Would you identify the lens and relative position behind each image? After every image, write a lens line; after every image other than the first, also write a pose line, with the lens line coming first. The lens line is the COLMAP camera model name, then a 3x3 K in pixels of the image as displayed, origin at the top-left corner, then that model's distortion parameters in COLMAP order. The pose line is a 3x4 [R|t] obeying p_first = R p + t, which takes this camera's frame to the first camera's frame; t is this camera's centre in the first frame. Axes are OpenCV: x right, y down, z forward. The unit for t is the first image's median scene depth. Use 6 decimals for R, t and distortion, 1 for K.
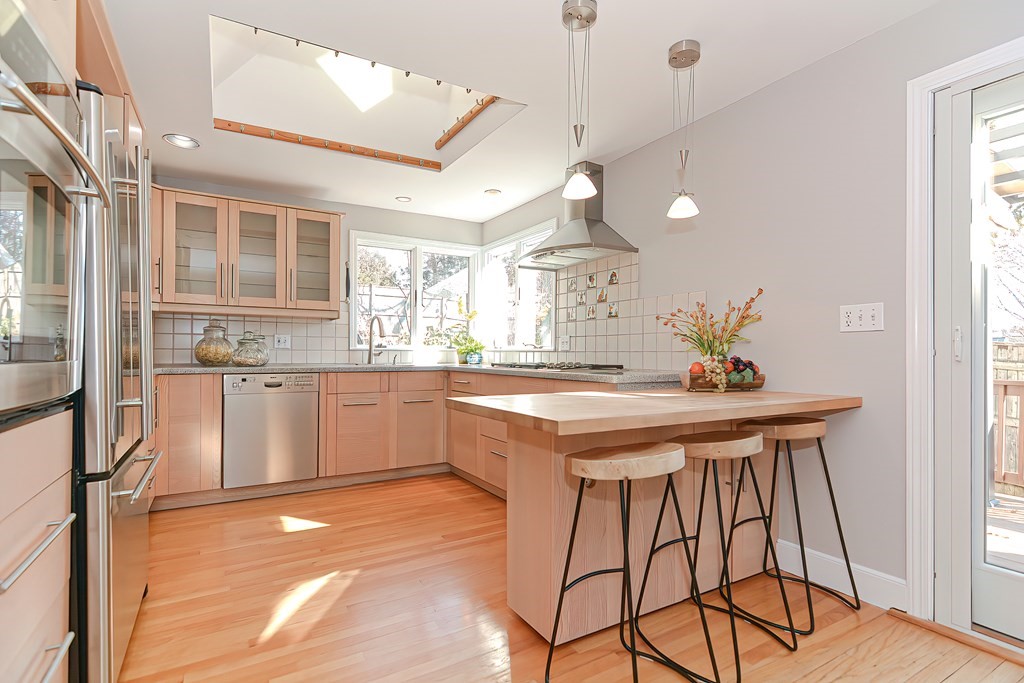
lens RADIAL K [[495.2, 0, 518.8], [0, 495.2, 349.9], [0, 0, 1]] dist [-0.000788, -0.000067]
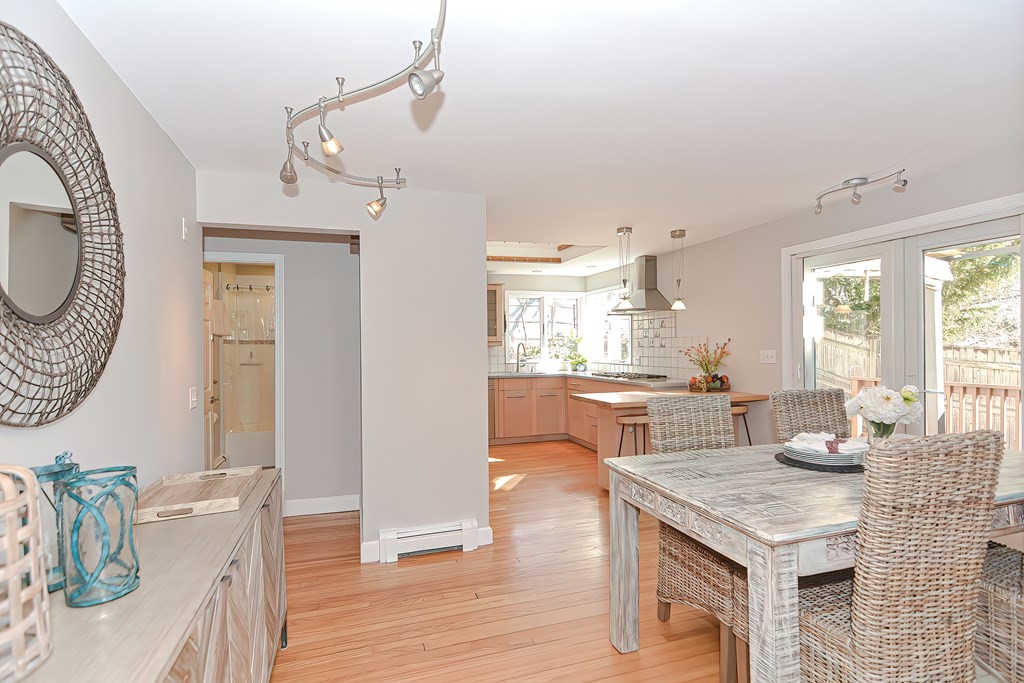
lens RADIAL K [[495.2, 0, 520.1], [0, 495.2, 338.9], [0, 0, 1]] dist [-0.000788, -0.000067]
pose [[0.977709, -0.015877, -0.209362, 0.057878], [0.013777, 0.999839, -0.011486, -0.069351], [0.209510, 0.008345, 0.977771, -0.663288]]
